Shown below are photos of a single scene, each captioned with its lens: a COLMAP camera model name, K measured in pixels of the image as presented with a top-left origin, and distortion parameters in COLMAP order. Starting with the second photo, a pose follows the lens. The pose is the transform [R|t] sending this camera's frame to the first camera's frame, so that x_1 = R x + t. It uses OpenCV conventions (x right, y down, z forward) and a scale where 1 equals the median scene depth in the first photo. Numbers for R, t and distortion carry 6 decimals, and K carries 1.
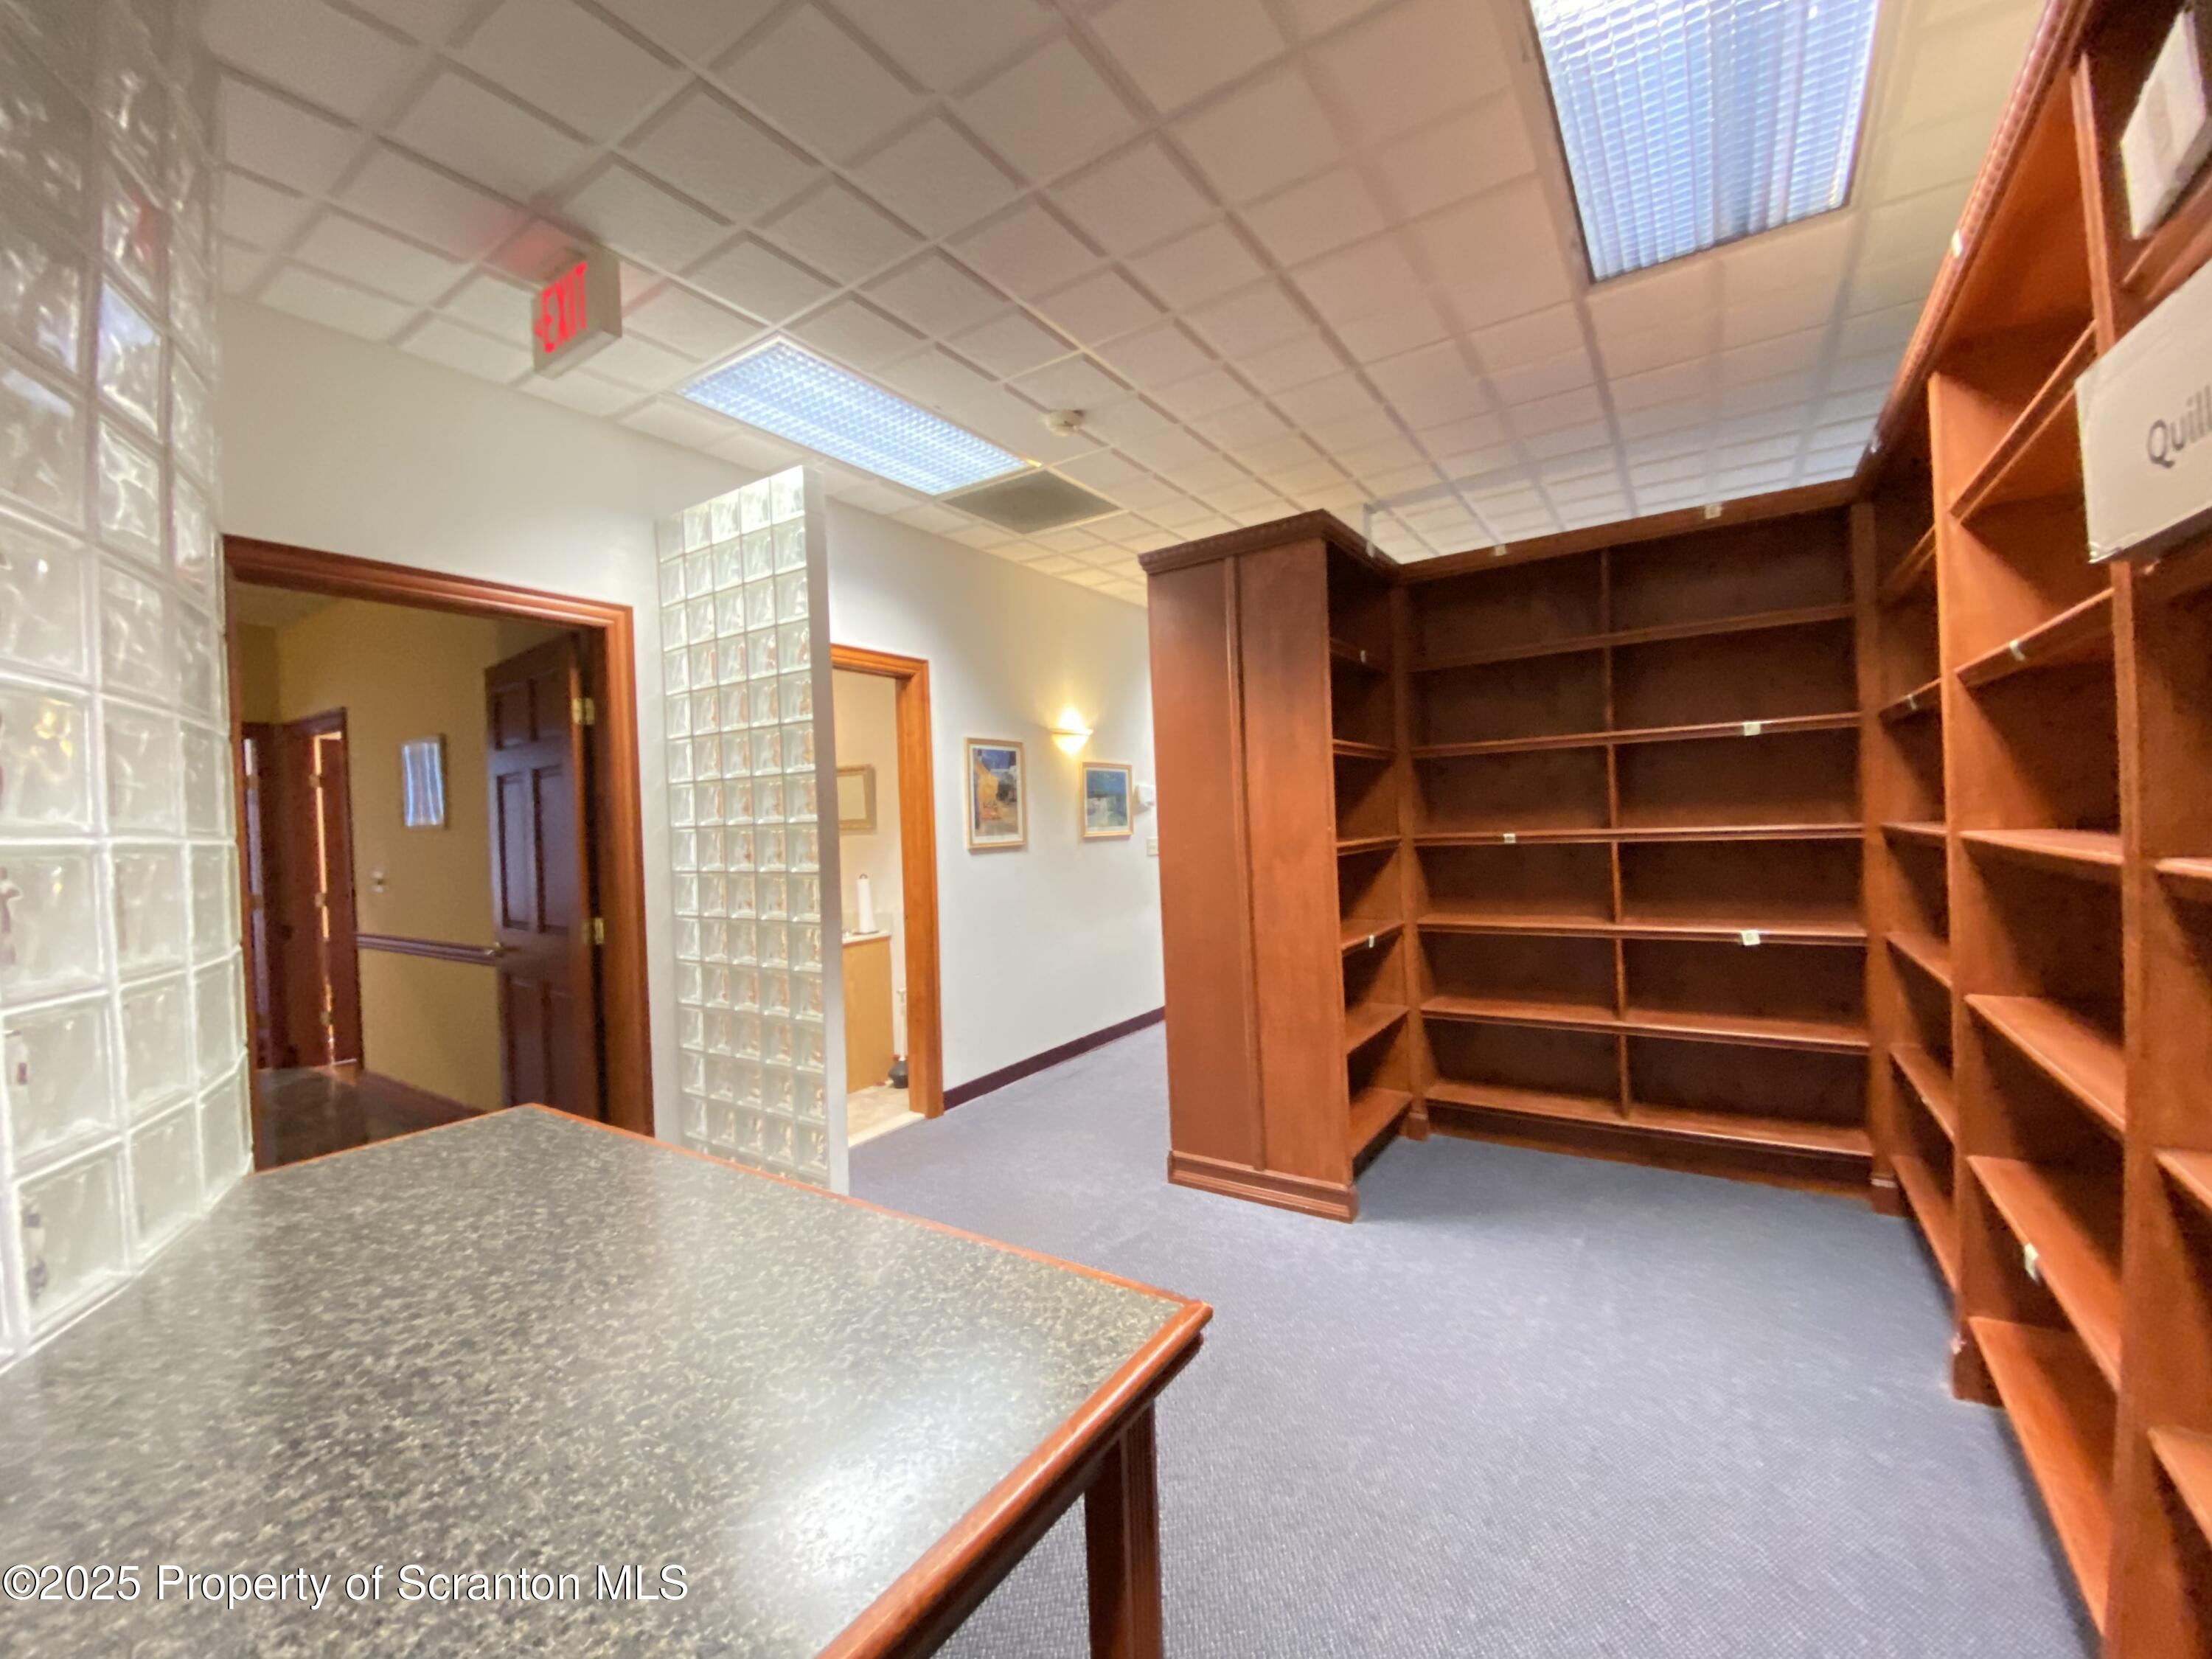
lens RADIAL K [[906.4, 0, 1108.1], [0, 906.4, 830.2], [0, 0, 1]] dist [0.005891, -0.011515]
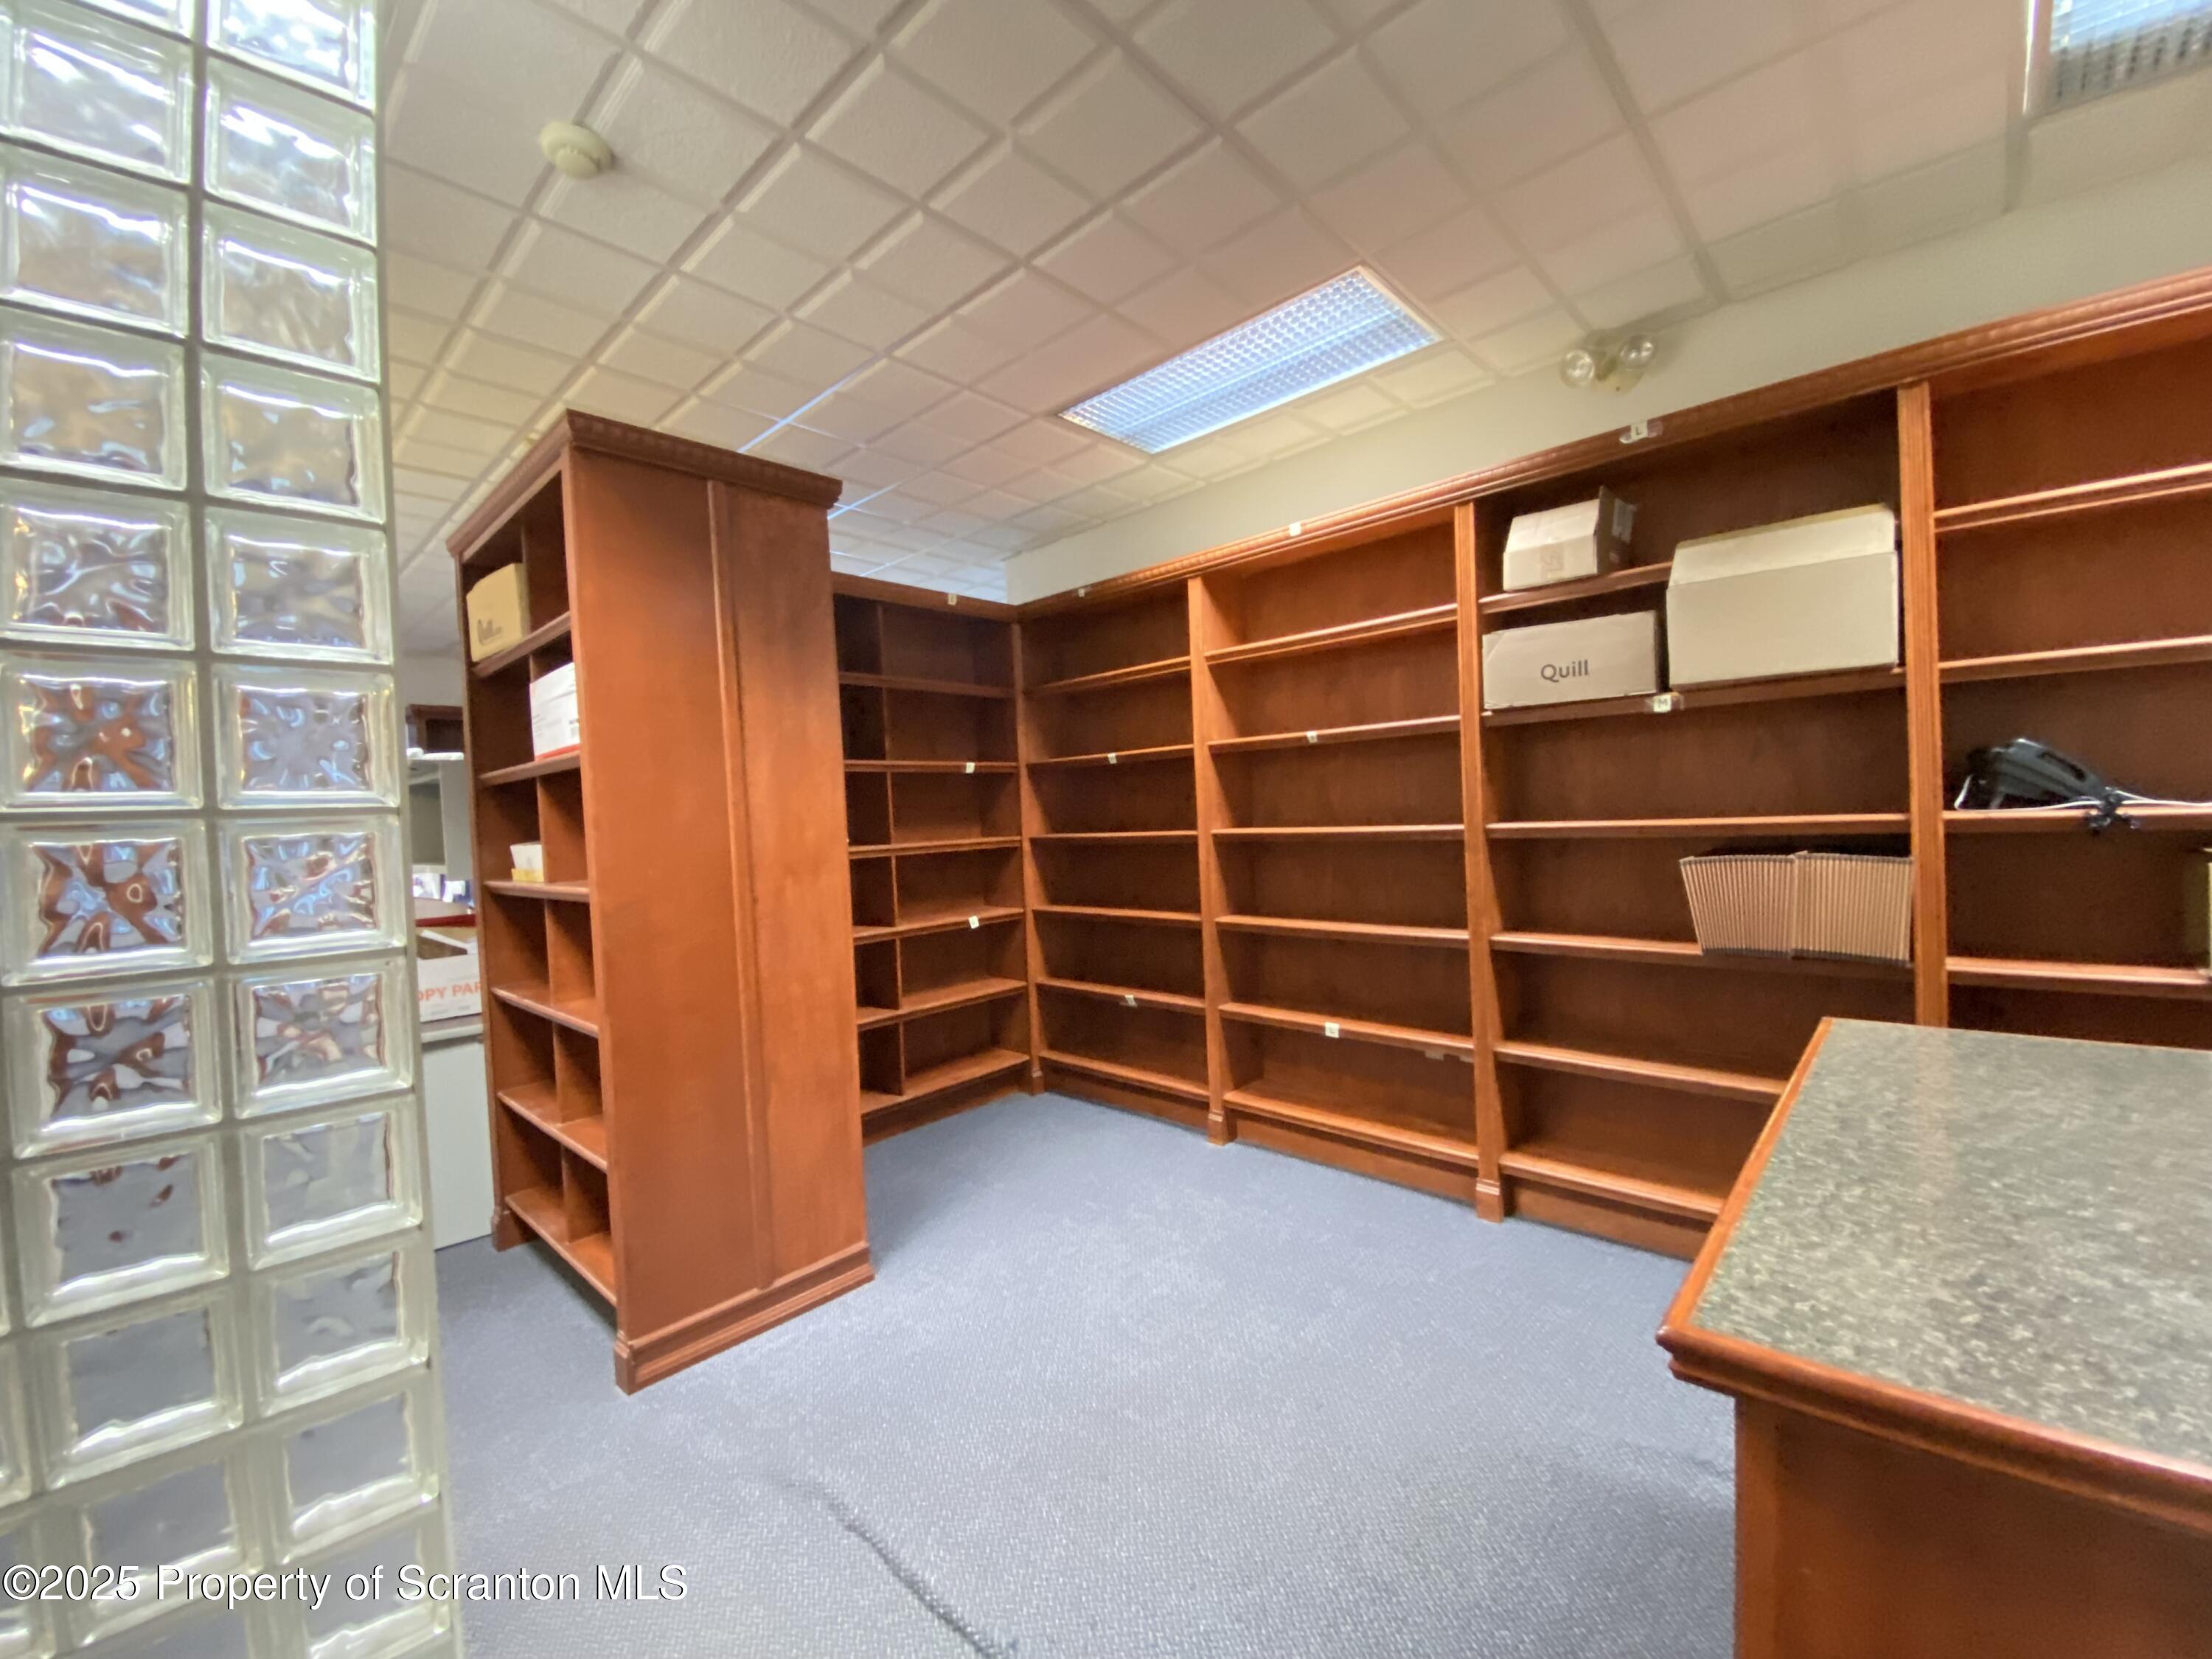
lens RADIAL K [[906.4, 0, 1086.9], [0, 906.4, 819.7], [0, 0, 1]] dist [0.005891, -0.011515]
pose [[0.169639, 0.016197, 0.985373, -1.079155], [0.052289, 0.998309, -0.025412, 0.018650], [-0.984118, 0.055835, 0.168506, 1.111366]]
